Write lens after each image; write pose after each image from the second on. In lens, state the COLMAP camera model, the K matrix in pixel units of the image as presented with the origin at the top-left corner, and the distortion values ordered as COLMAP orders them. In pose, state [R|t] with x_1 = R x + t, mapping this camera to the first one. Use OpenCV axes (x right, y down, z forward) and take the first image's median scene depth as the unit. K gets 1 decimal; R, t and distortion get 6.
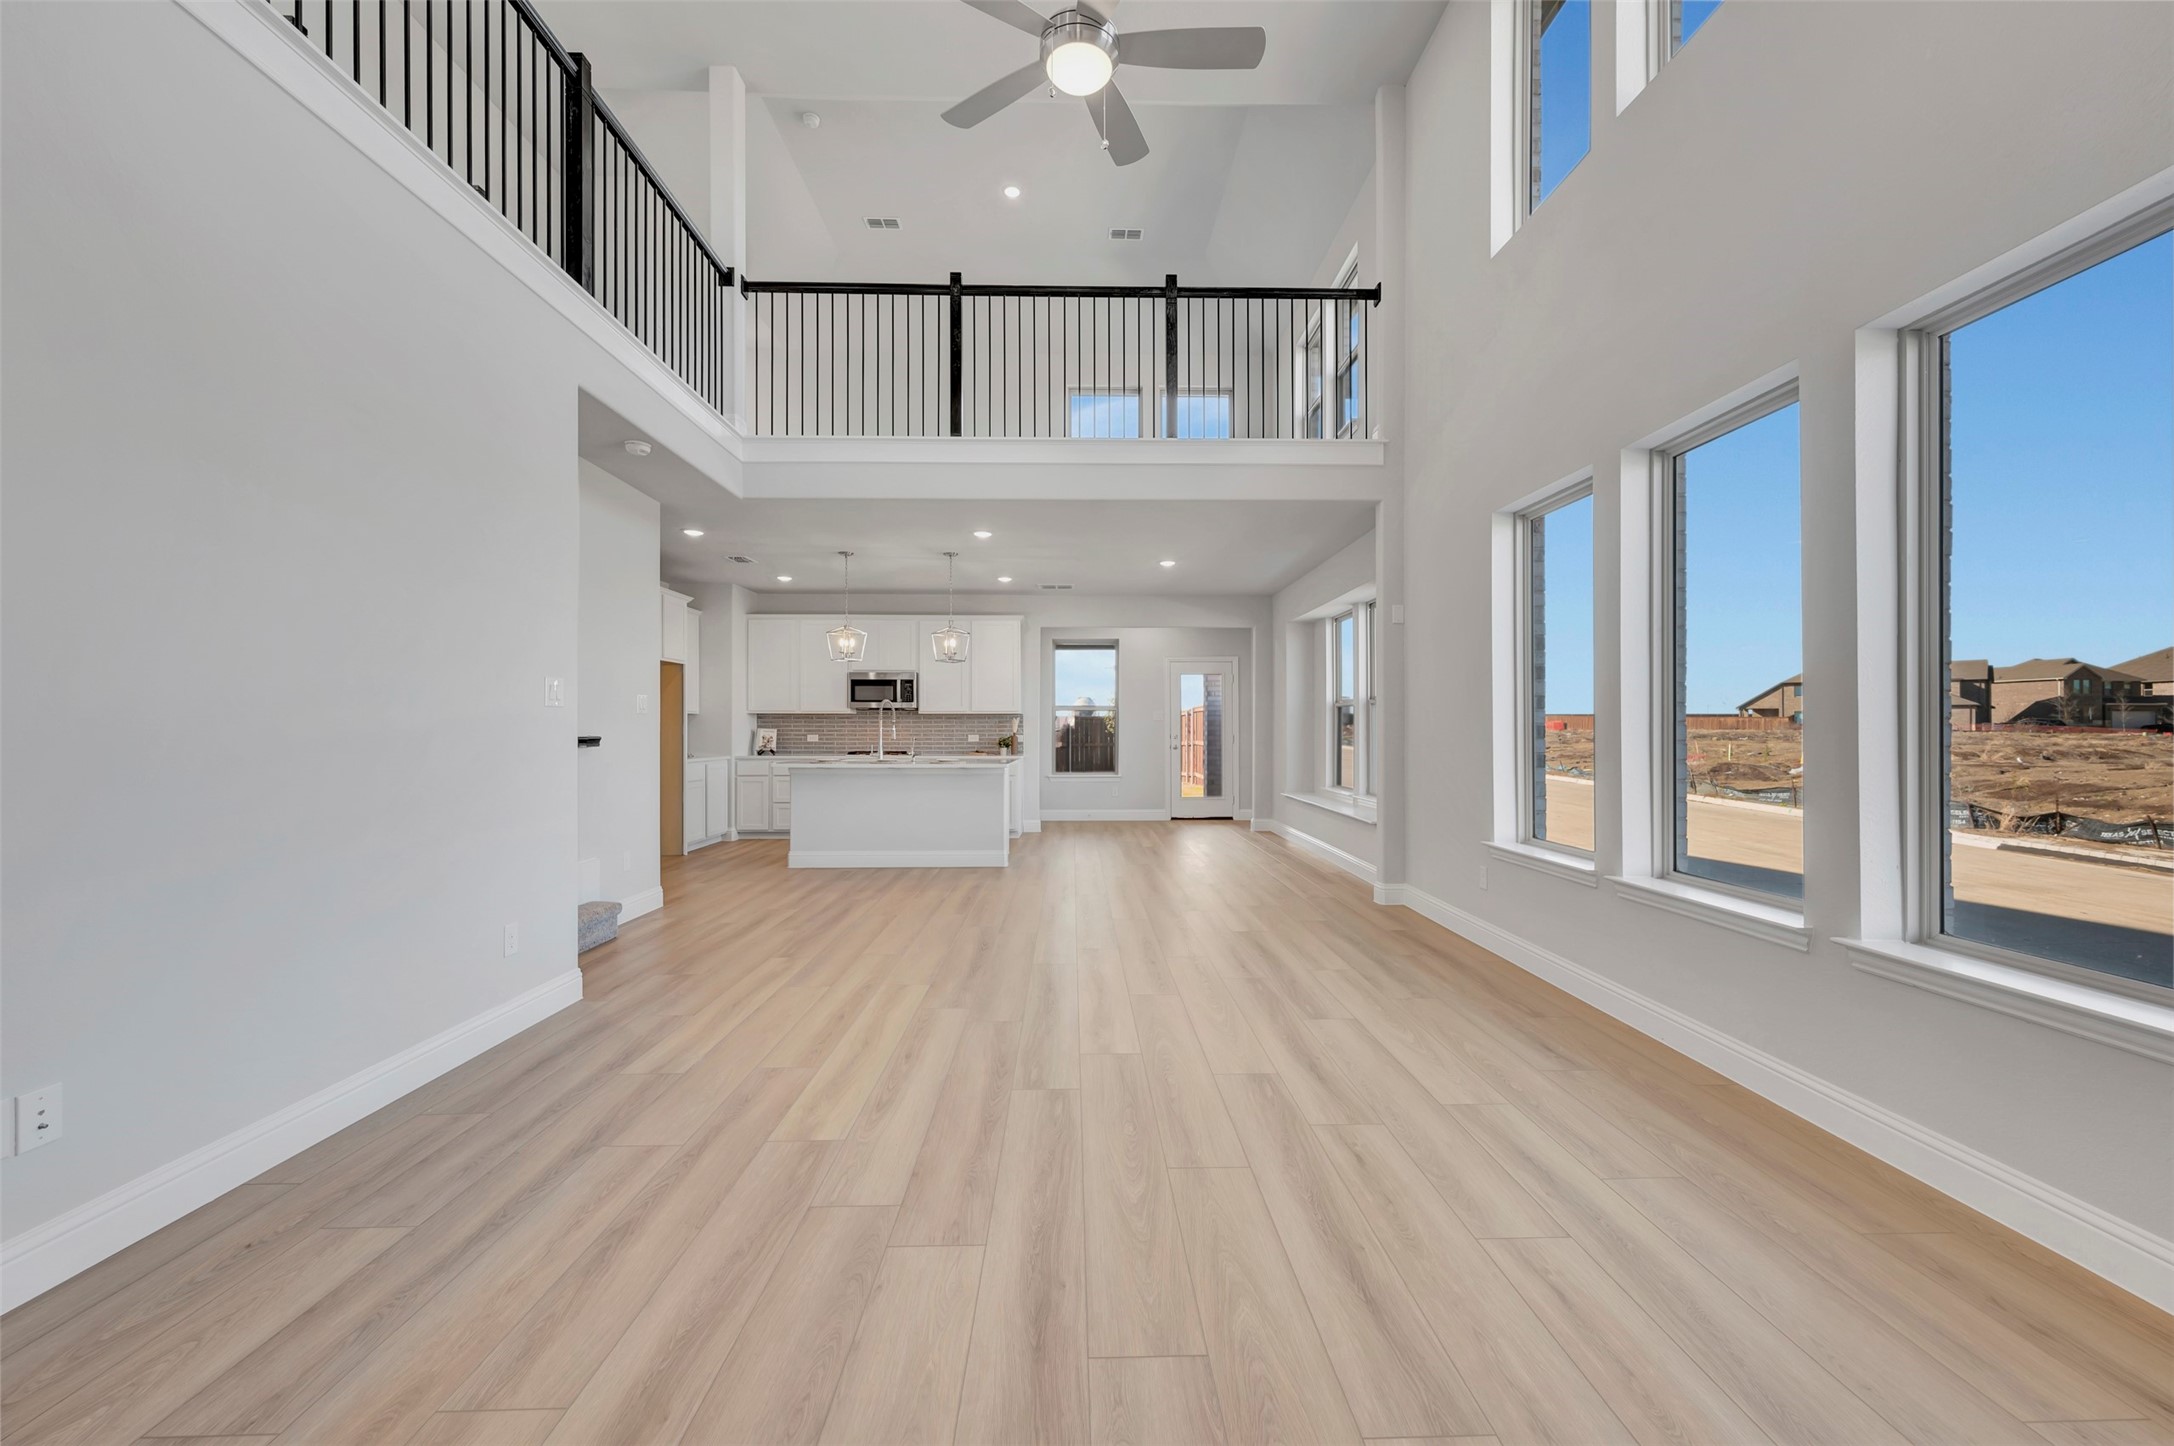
lens RADIAL K [[867.8, 0, 1088.9], [0, 867.8, 731.2], [0, 0, 1]] dist [-0.000719, 0.000036]
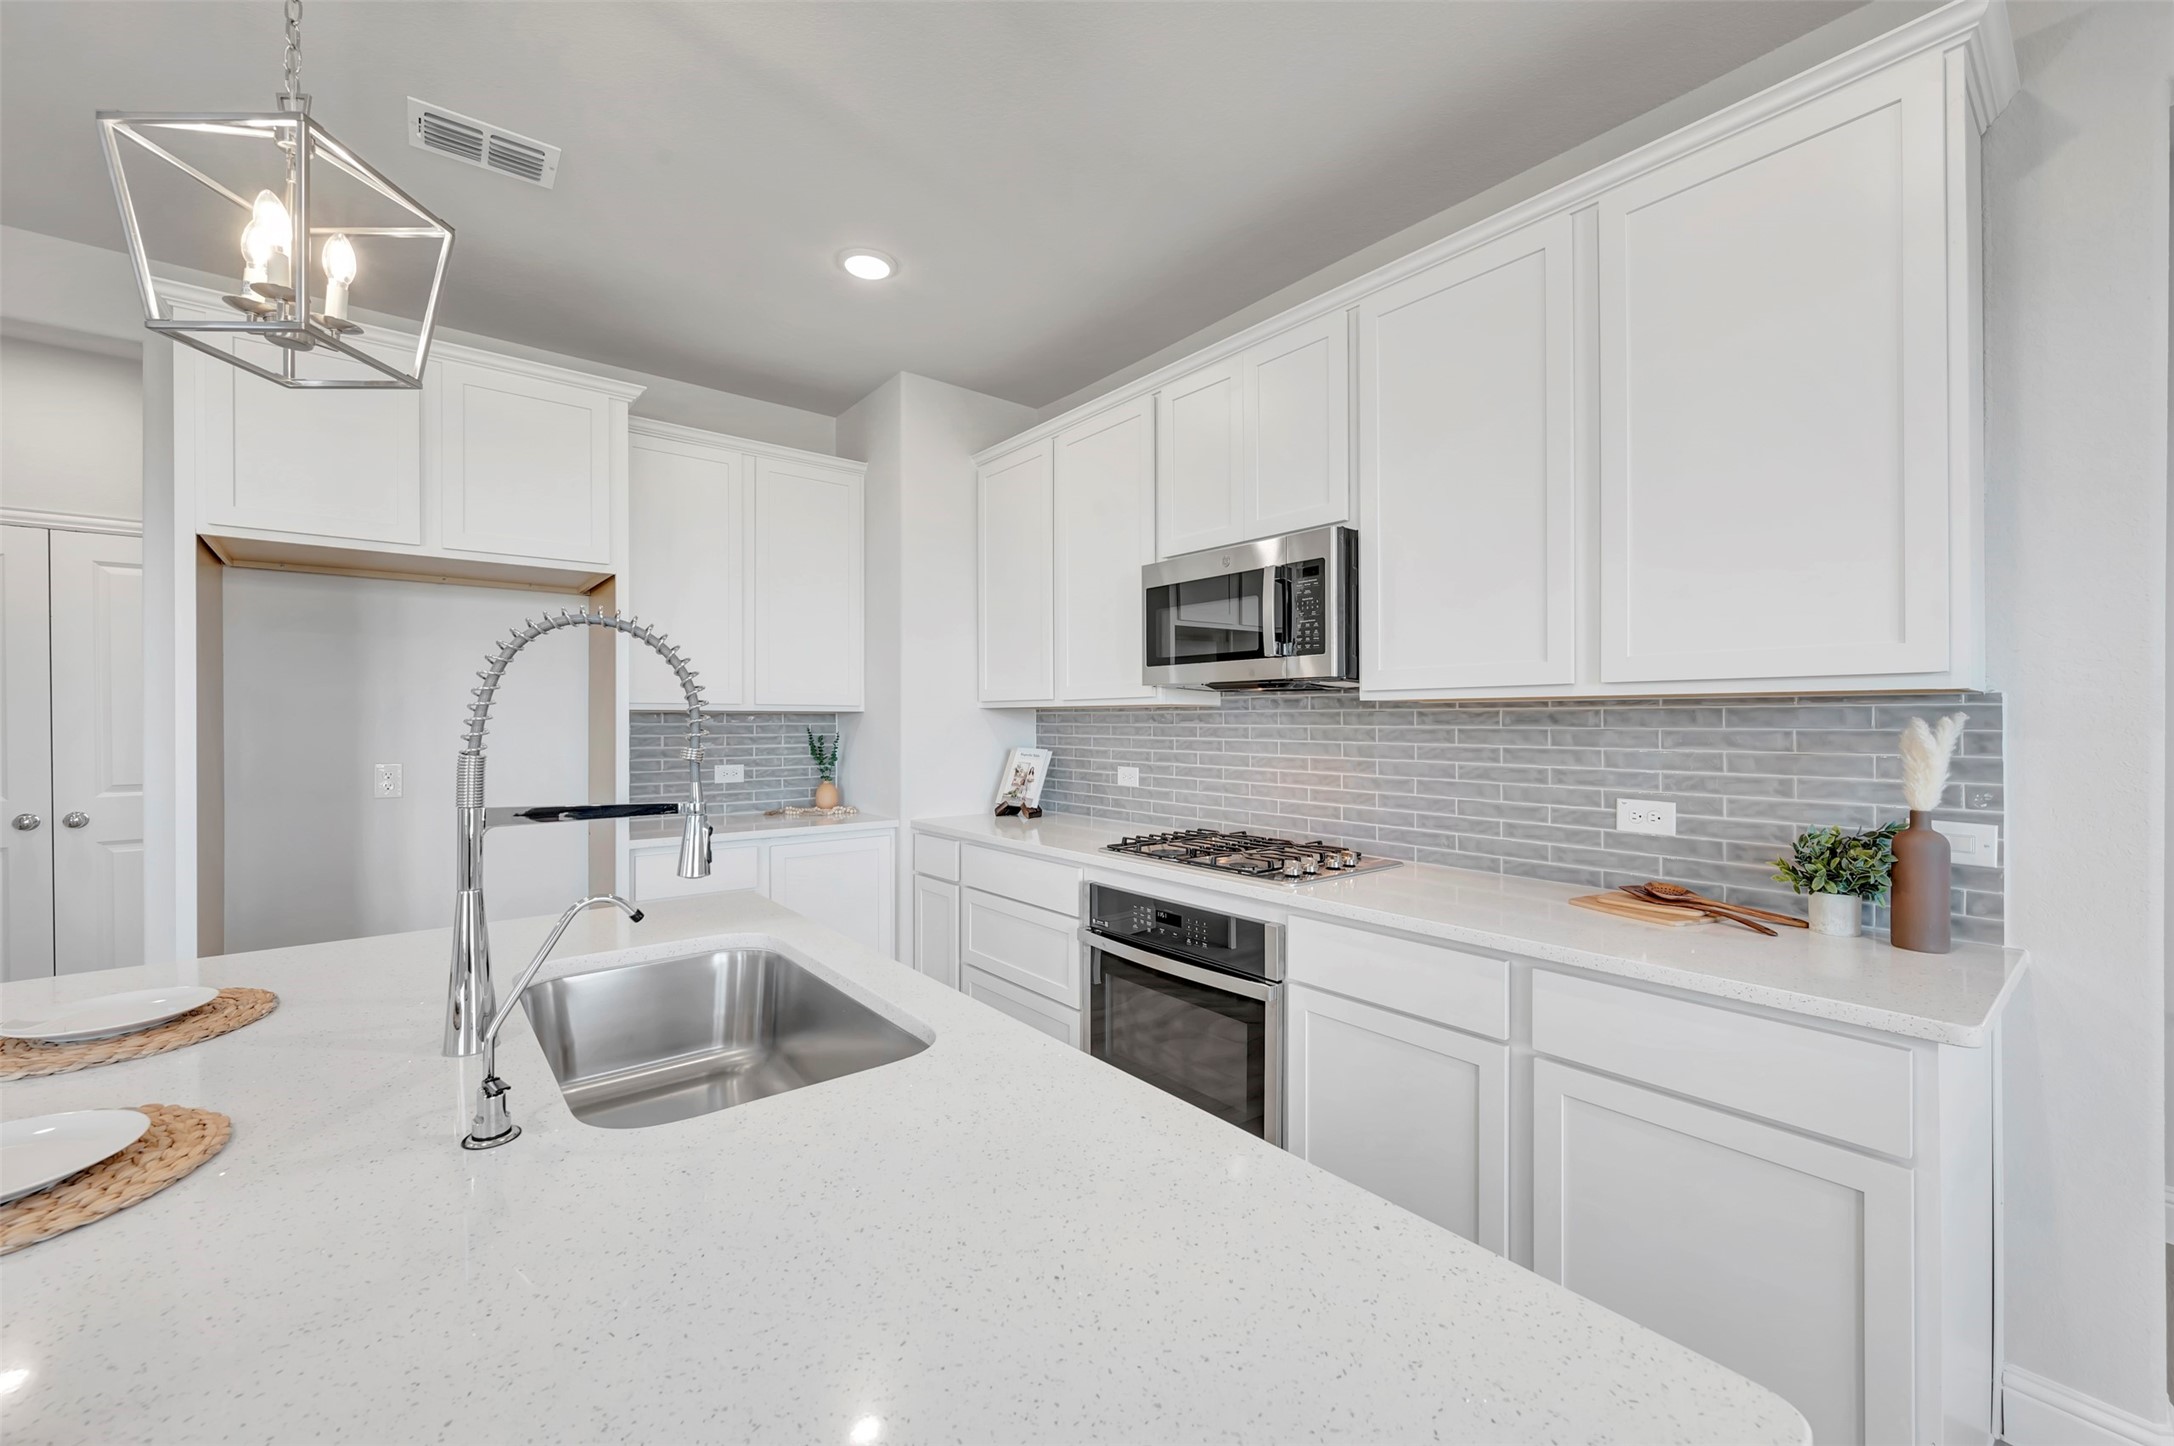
lens RADIAL K [[867.8, 0, 1092.7], [0, 867.8, 722.7], [0, 0, 1]] dist [-0.000719, 0.000036]
pose [[0.617873, 0.001440, -0.786276, -0.054594], [0.004236, 0.999978, 0.005160, -0.015538], [0.786266, -0.006519, 0.617853, 0.779910]]
